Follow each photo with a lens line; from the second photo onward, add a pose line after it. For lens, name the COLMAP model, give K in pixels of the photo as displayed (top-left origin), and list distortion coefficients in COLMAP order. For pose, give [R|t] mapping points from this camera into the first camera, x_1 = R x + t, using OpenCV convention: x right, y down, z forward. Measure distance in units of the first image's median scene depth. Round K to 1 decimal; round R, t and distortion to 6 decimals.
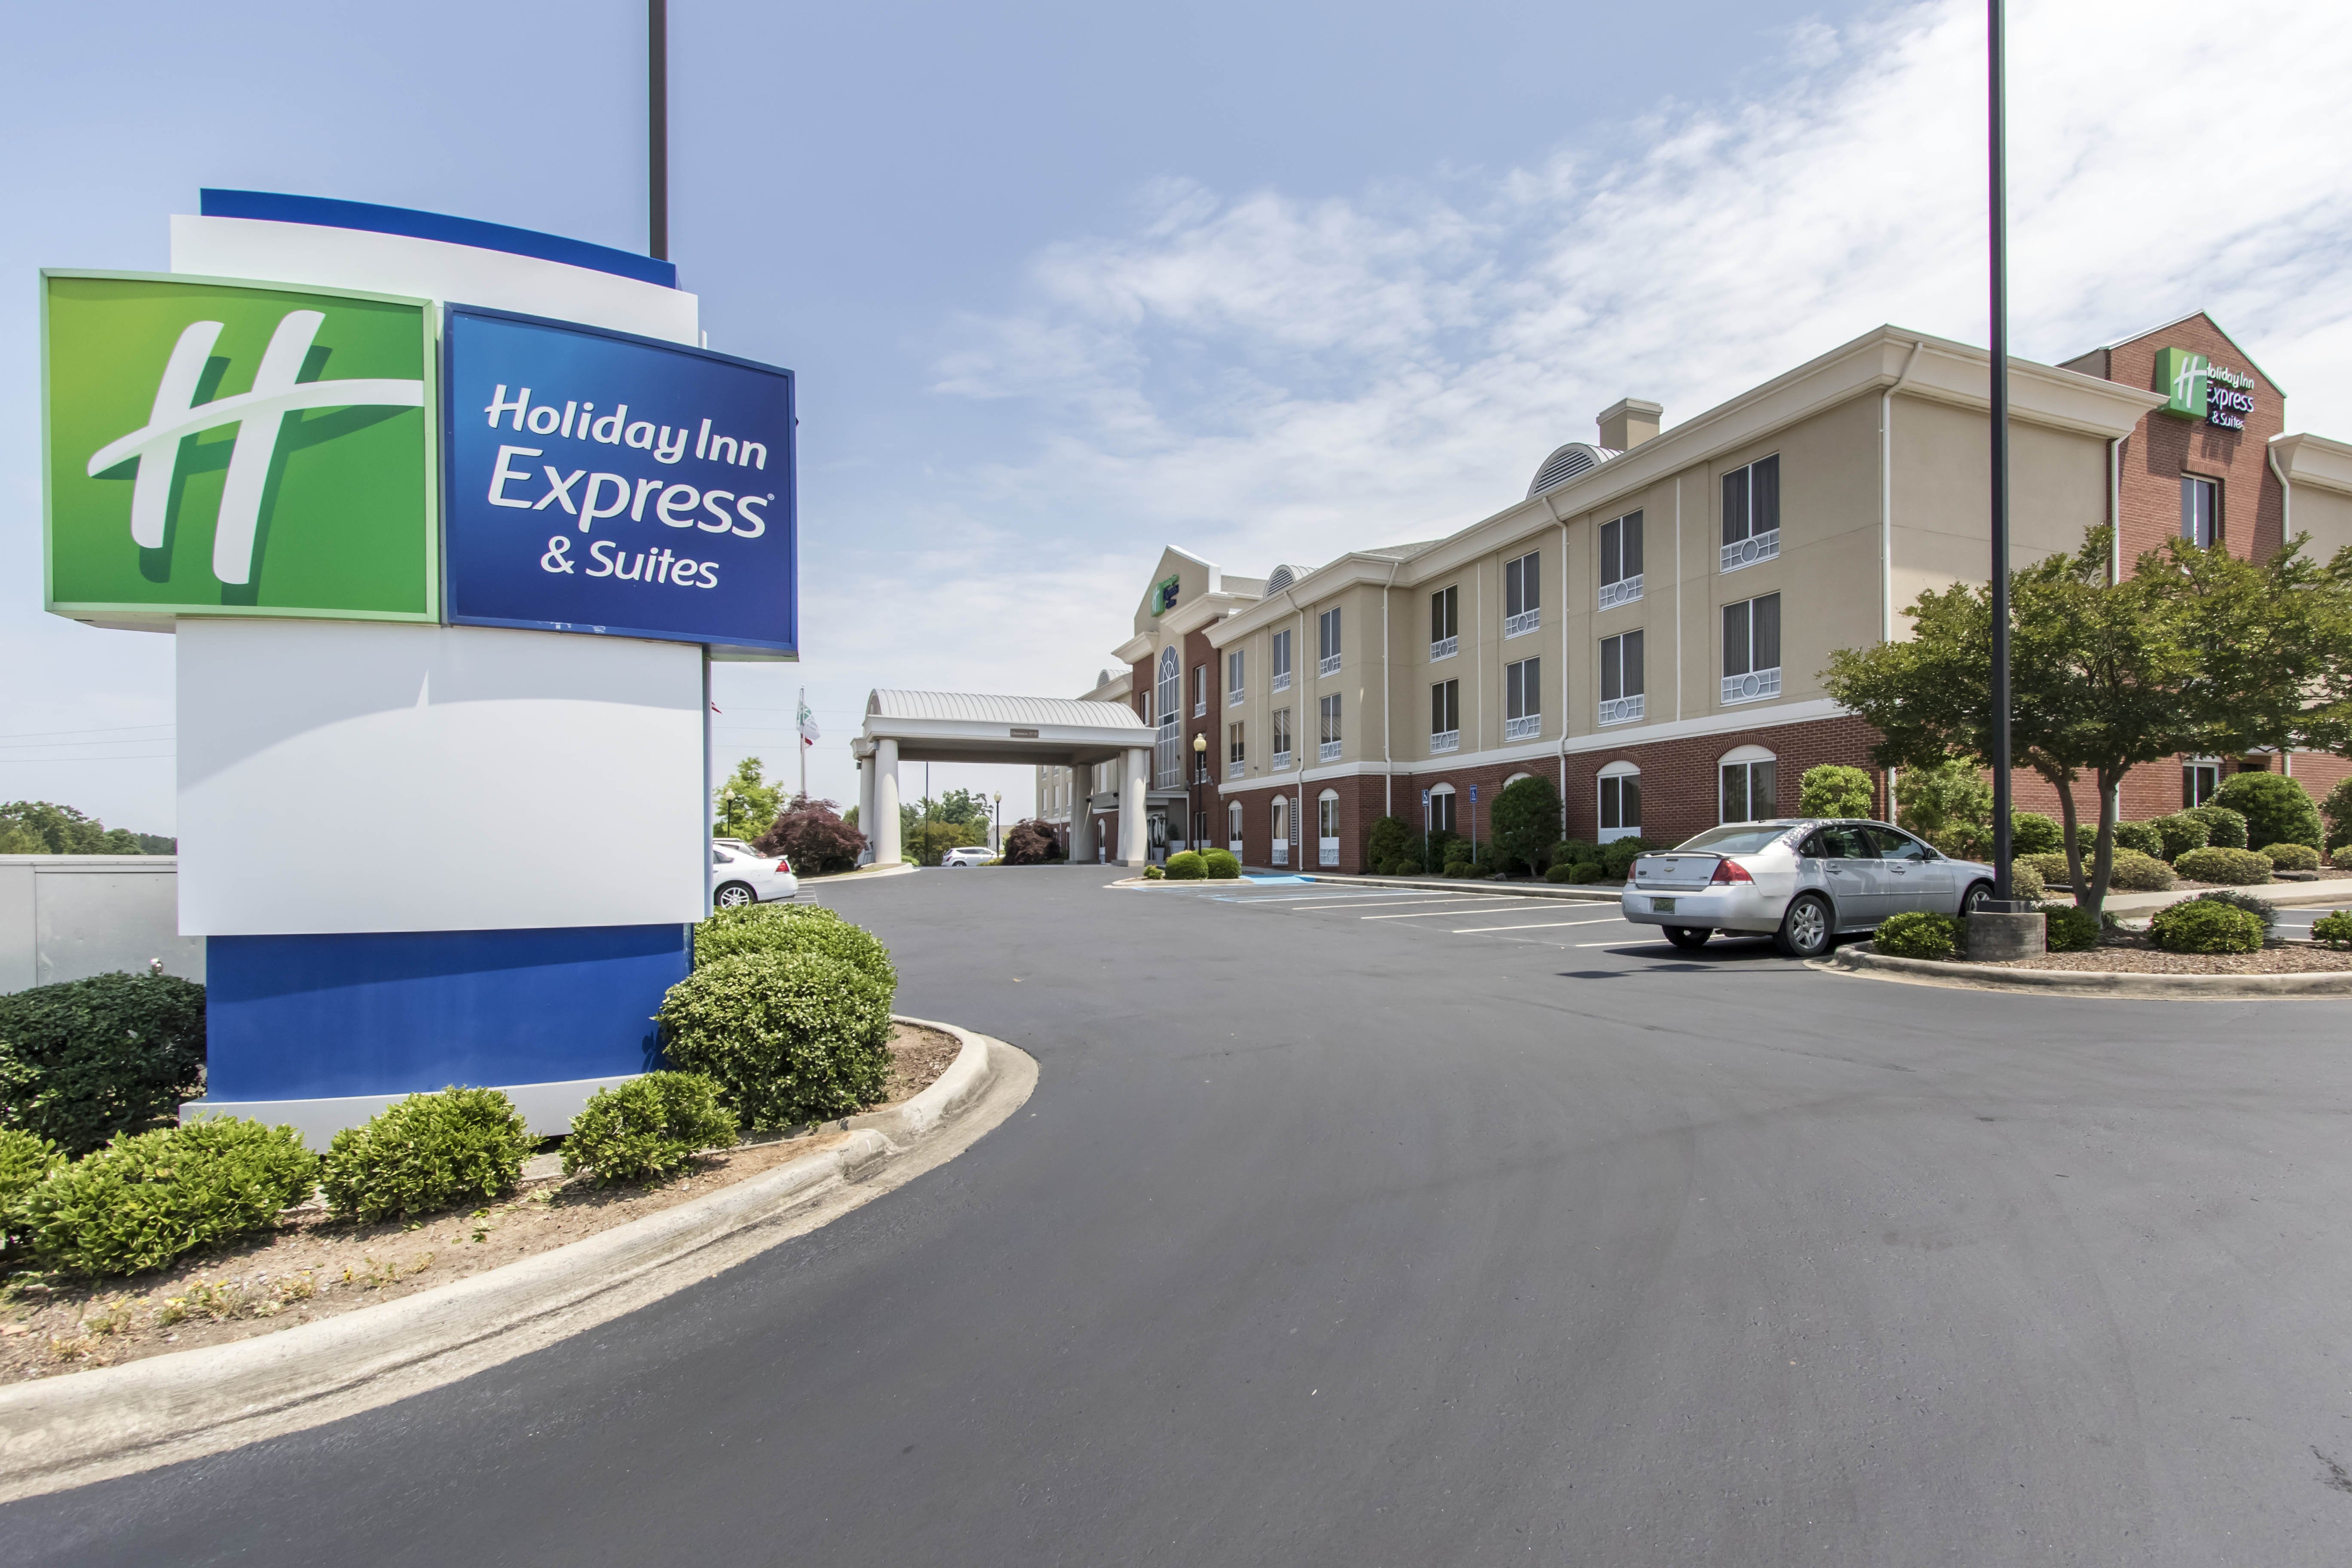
lens RADIAL K [[1095.2, 0, 1266.0], [0, 1095.2, 850.2], [0, 0, 1]] dist [0.004169, 0.000522]
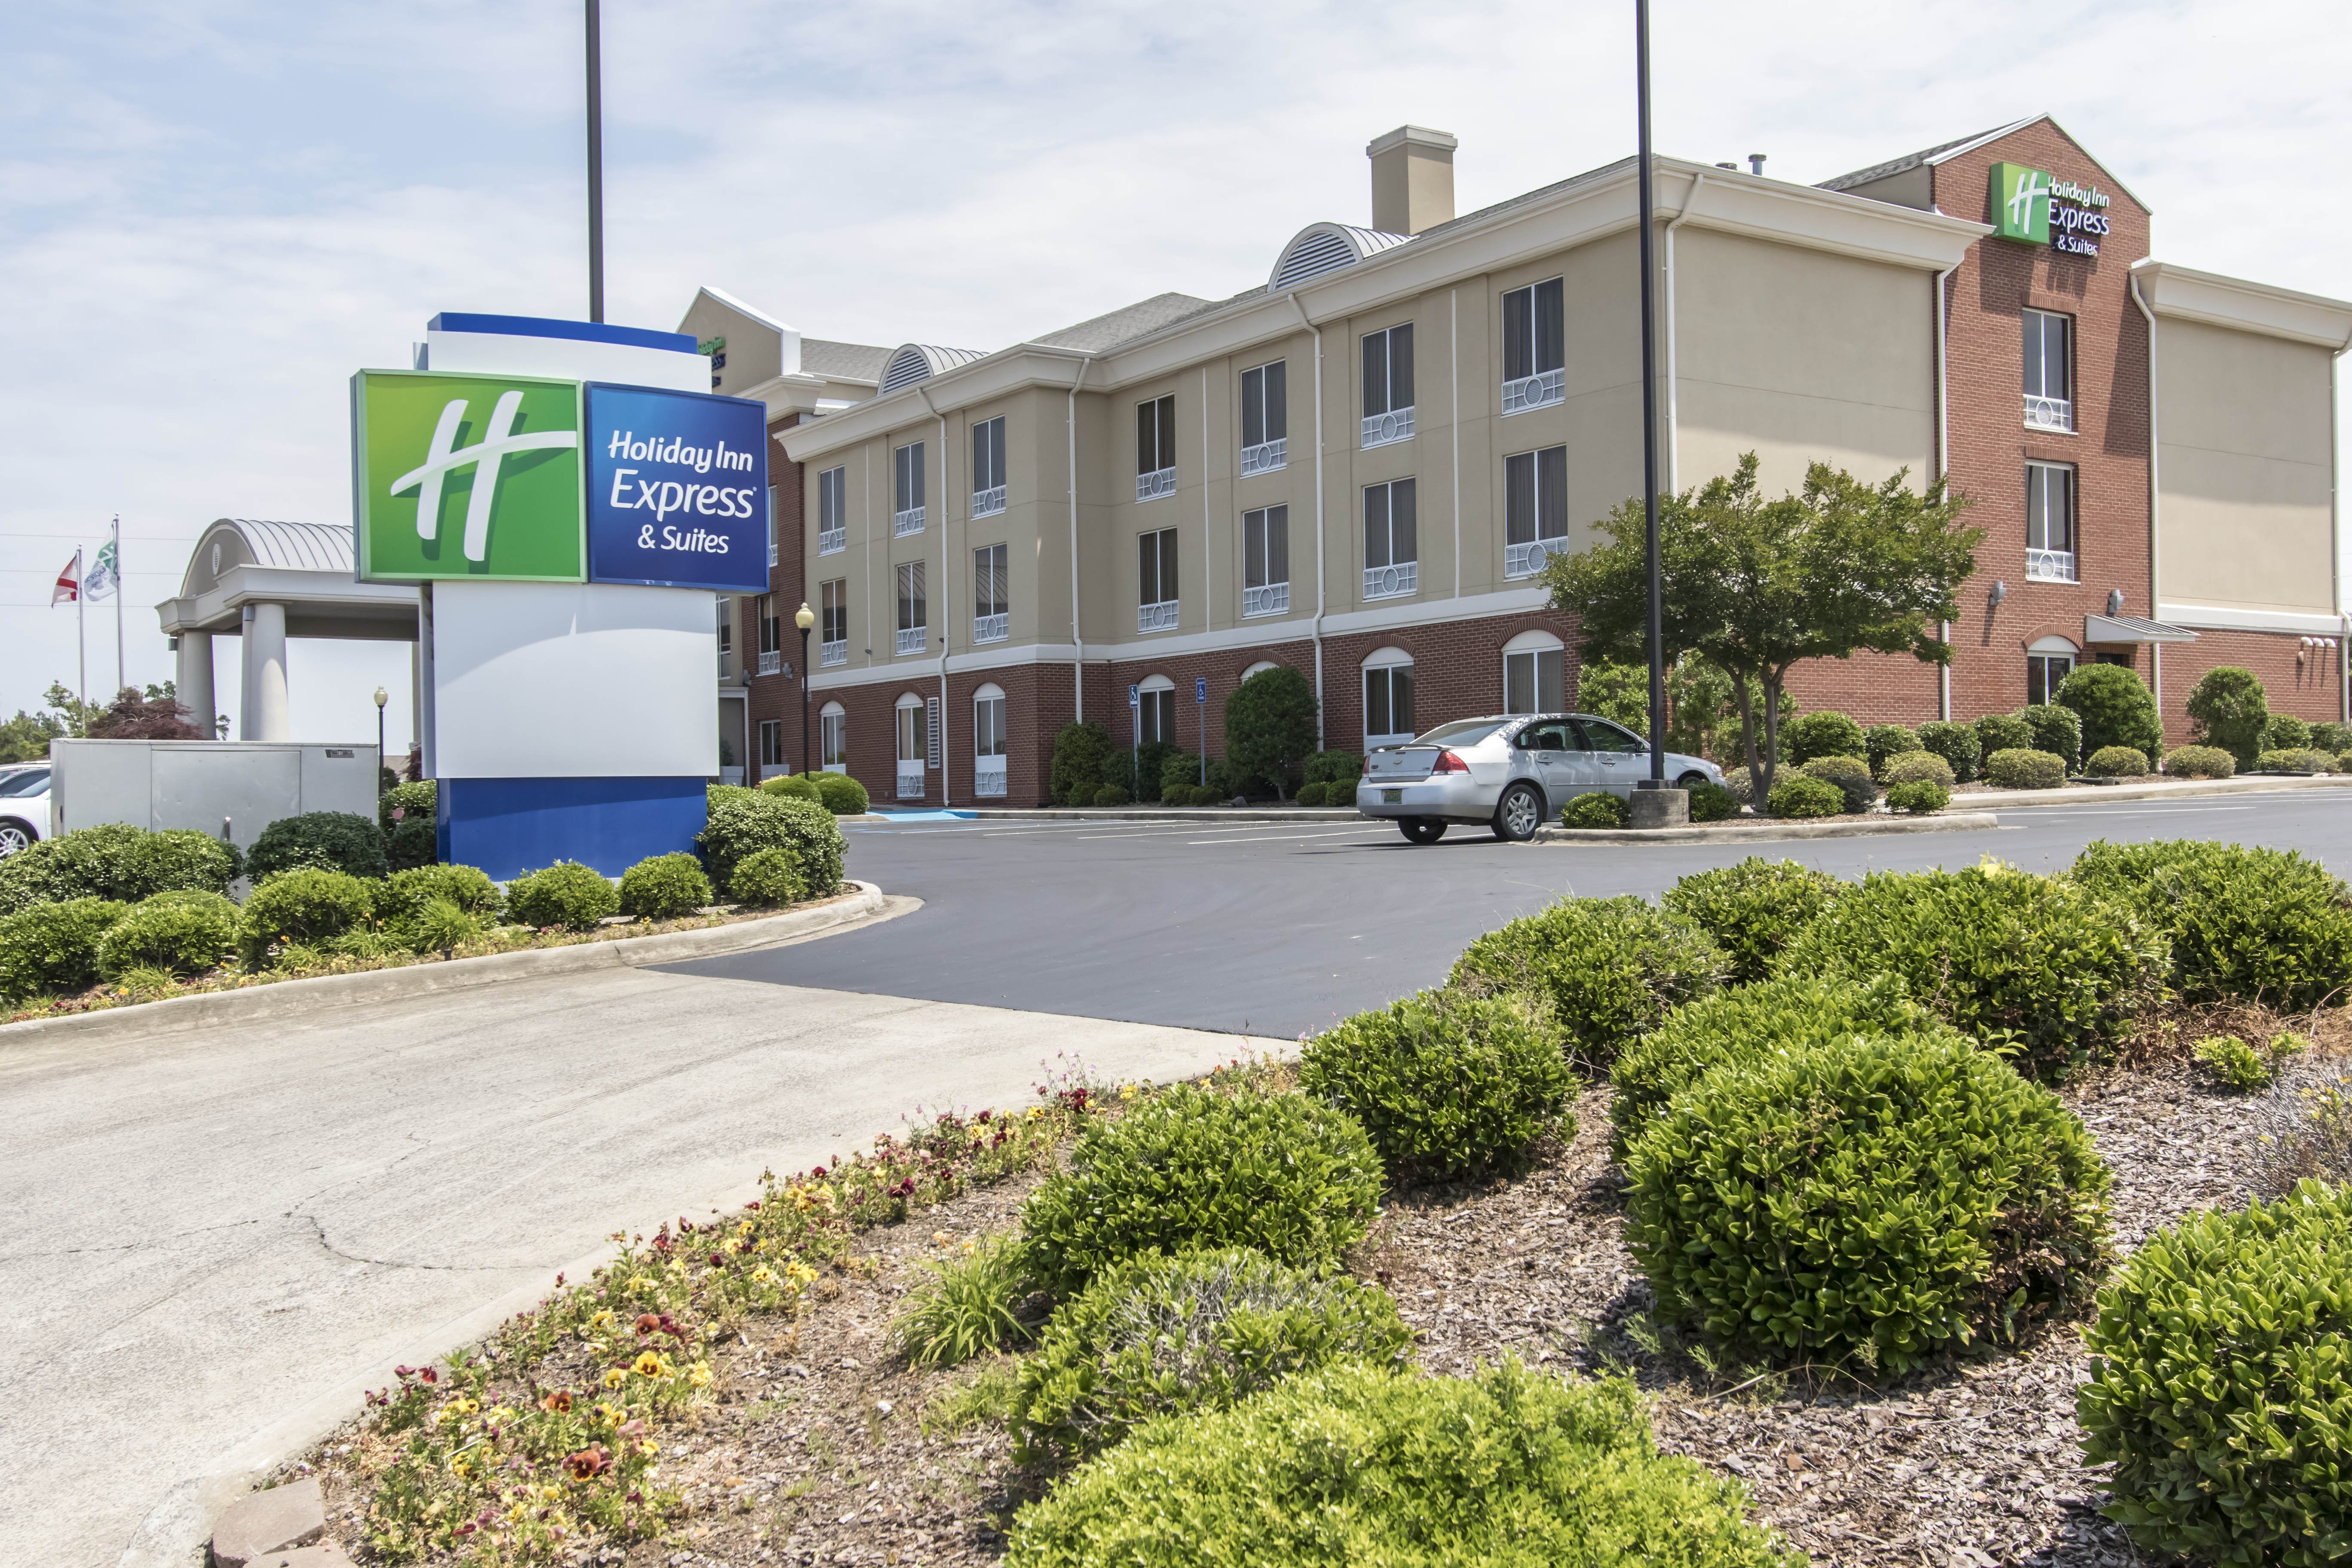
lens RADIAL K [[2289.1, 0, 1177.7], [0, 2289.1, 807.1], [0, 0, 1]] dist [0.013472, -0.003759]
pose [[0.982851, -0.010502, 0.184103, -0.124978], [0.010710, 0.999943, -0.000138, 0.030486], [-0.184091, 0.002108, 0.982907, -0.576531]]
